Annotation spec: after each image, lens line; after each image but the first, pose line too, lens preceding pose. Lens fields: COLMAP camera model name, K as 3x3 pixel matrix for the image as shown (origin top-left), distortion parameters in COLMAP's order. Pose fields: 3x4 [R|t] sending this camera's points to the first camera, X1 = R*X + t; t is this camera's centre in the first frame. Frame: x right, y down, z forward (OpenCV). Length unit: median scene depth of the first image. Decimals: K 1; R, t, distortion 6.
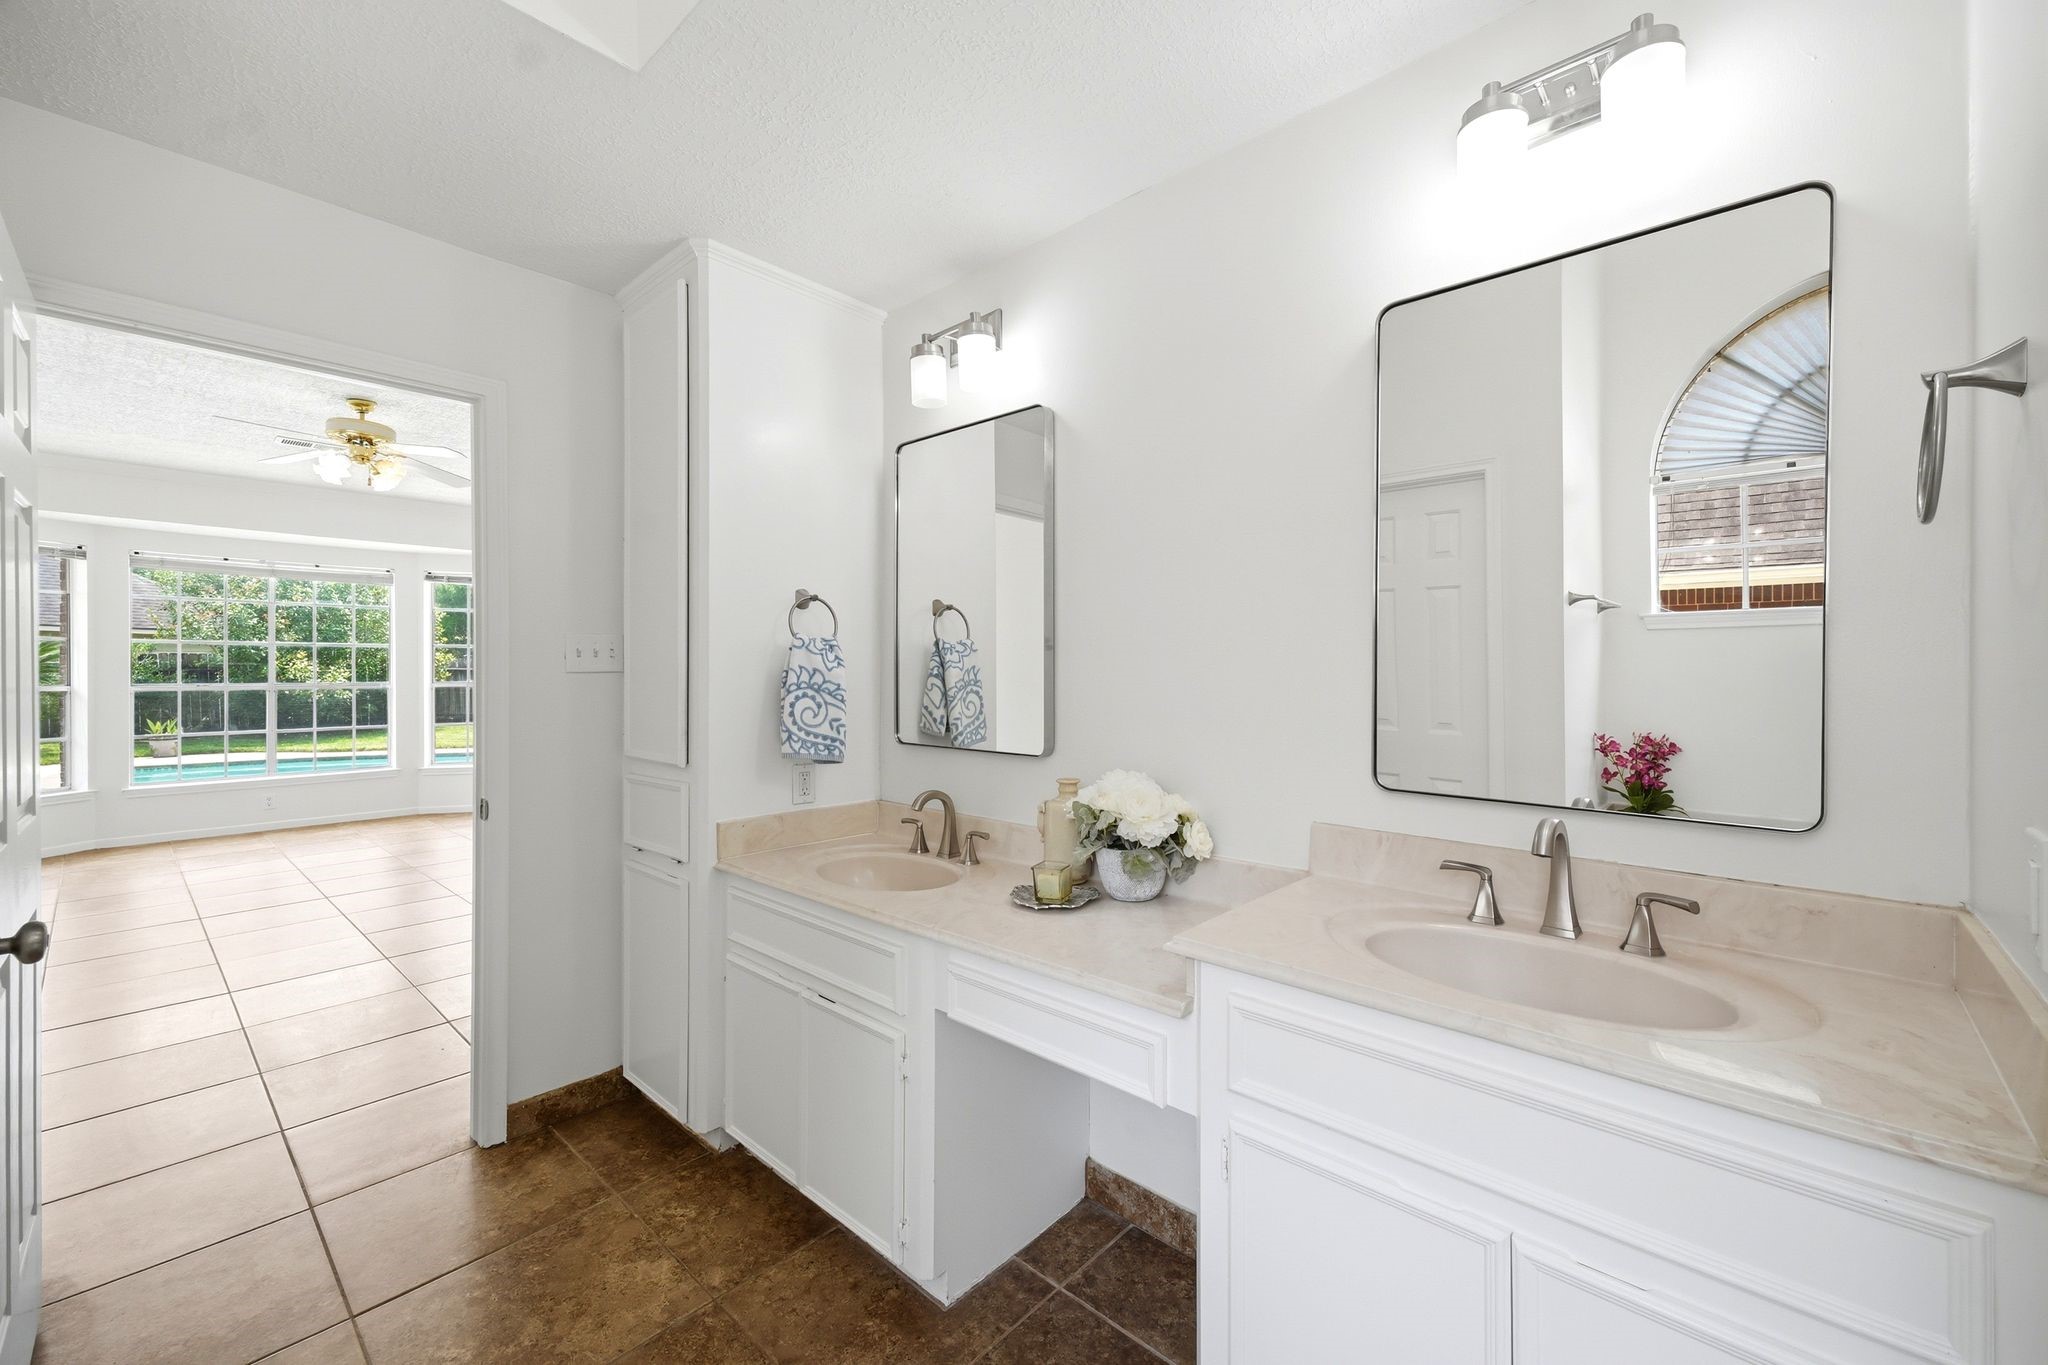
lens RADIAL K [[820.0, 0, 1016.6], [0, 820.0, 675.1], [0, 0, 1]] dist [0.010592, -0.000637]
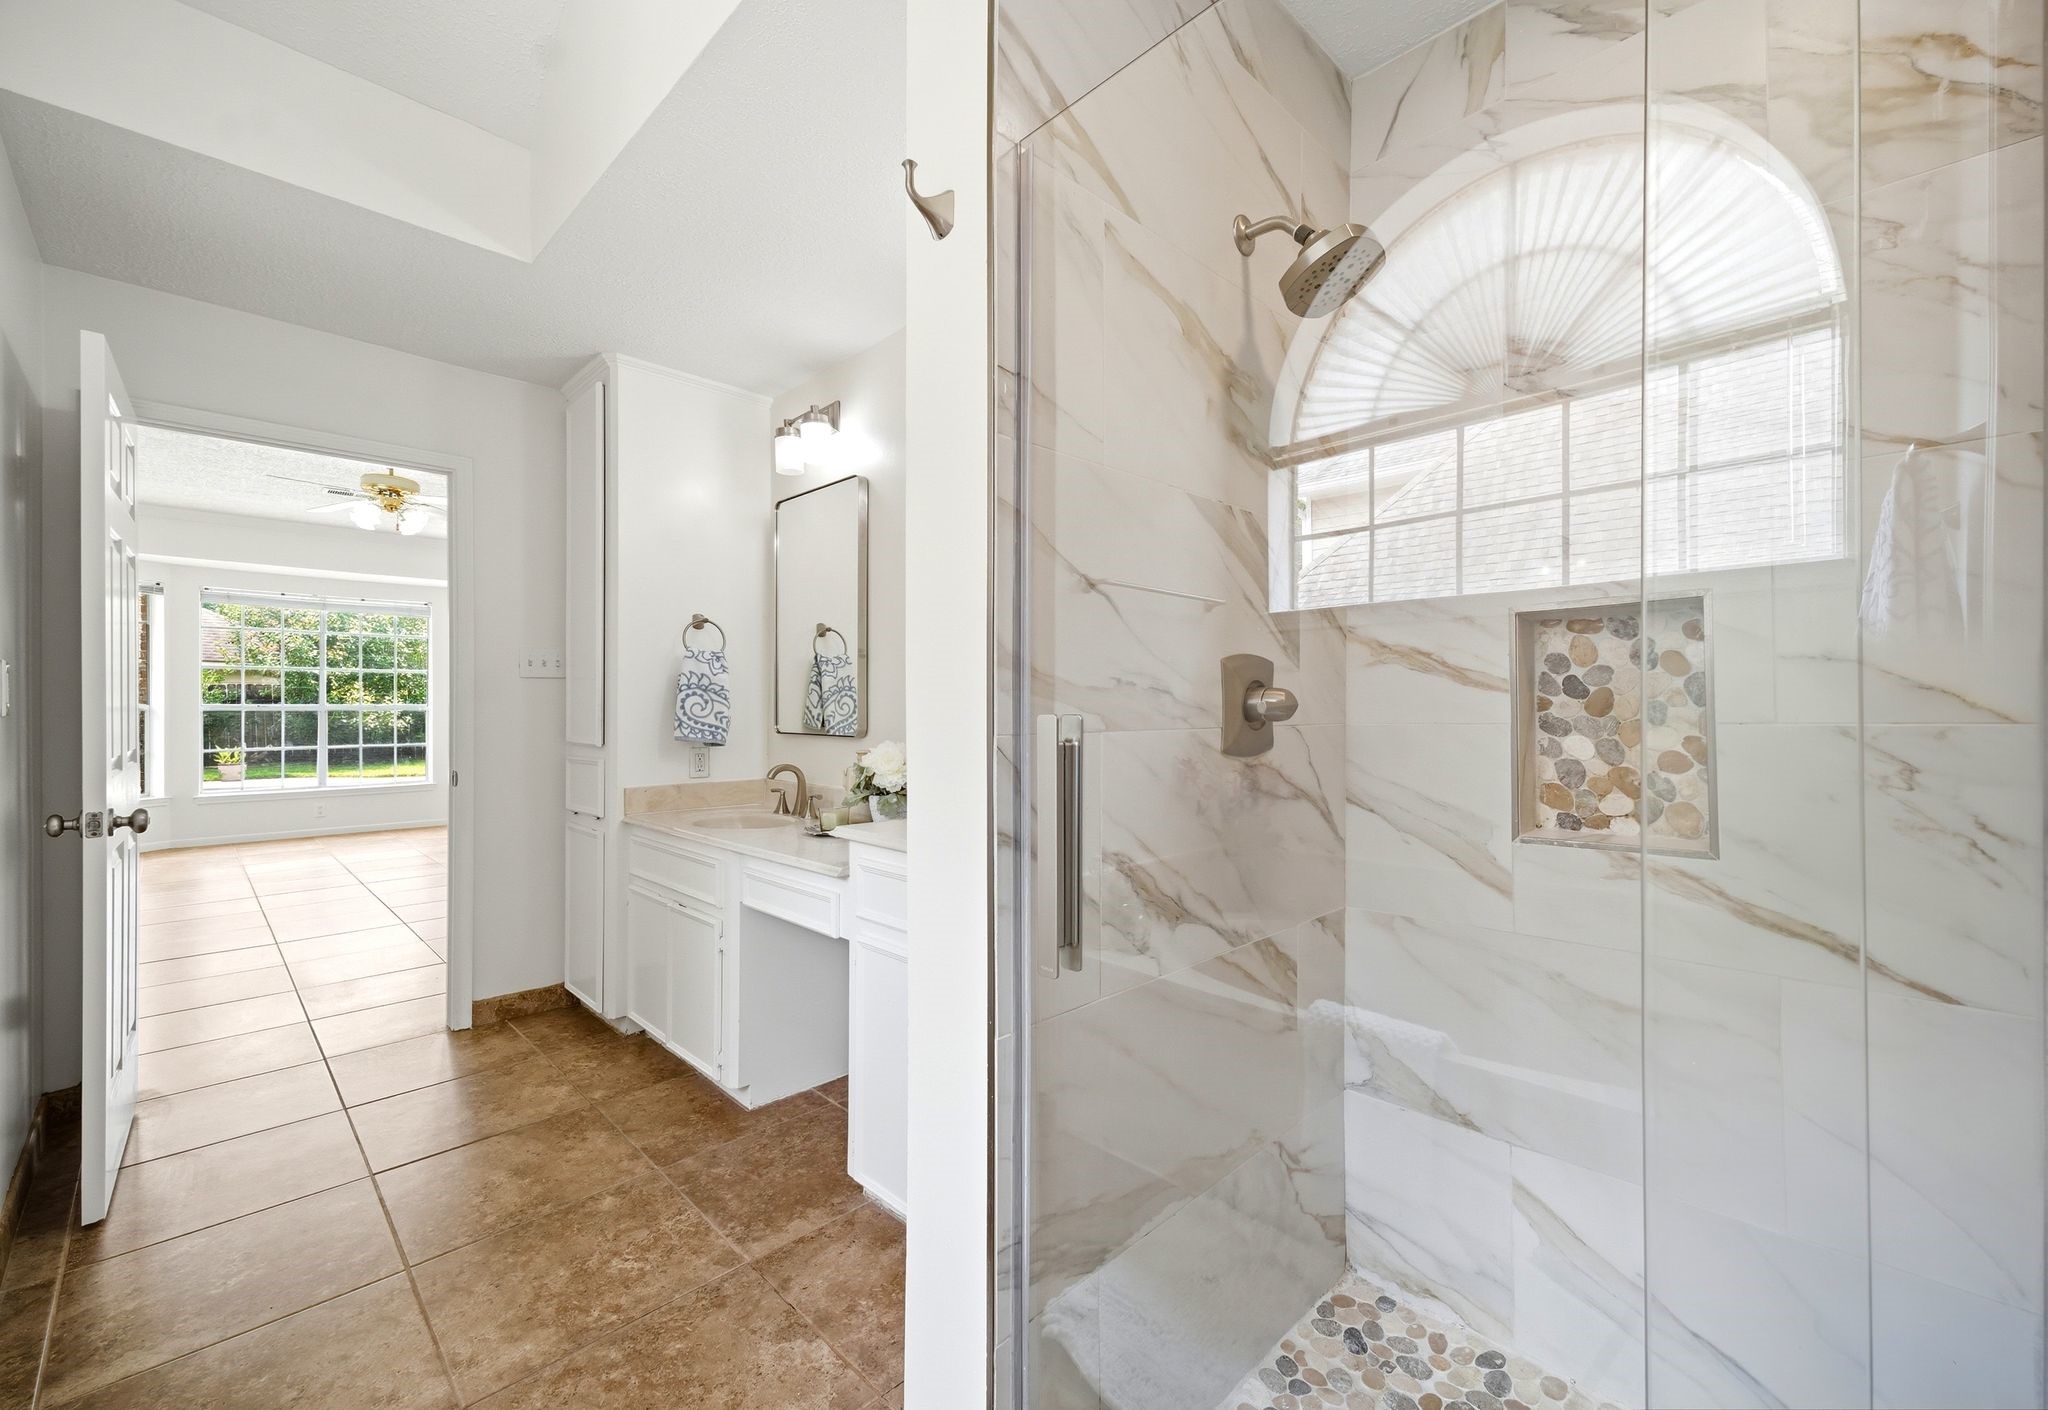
lens RADIAL K [[822.2, 0, 1037.5], [0, 822.2, 705.4], [0, 0, 1]] dist [0.008976, 0.001014]
pose [[0.999549, 0.000390, -0.030023, 0.322692], [-0.000475, 0.999996, -0.002850, 0.045026], [0.030021, 0.002863, 0.999545, -0.297954]]
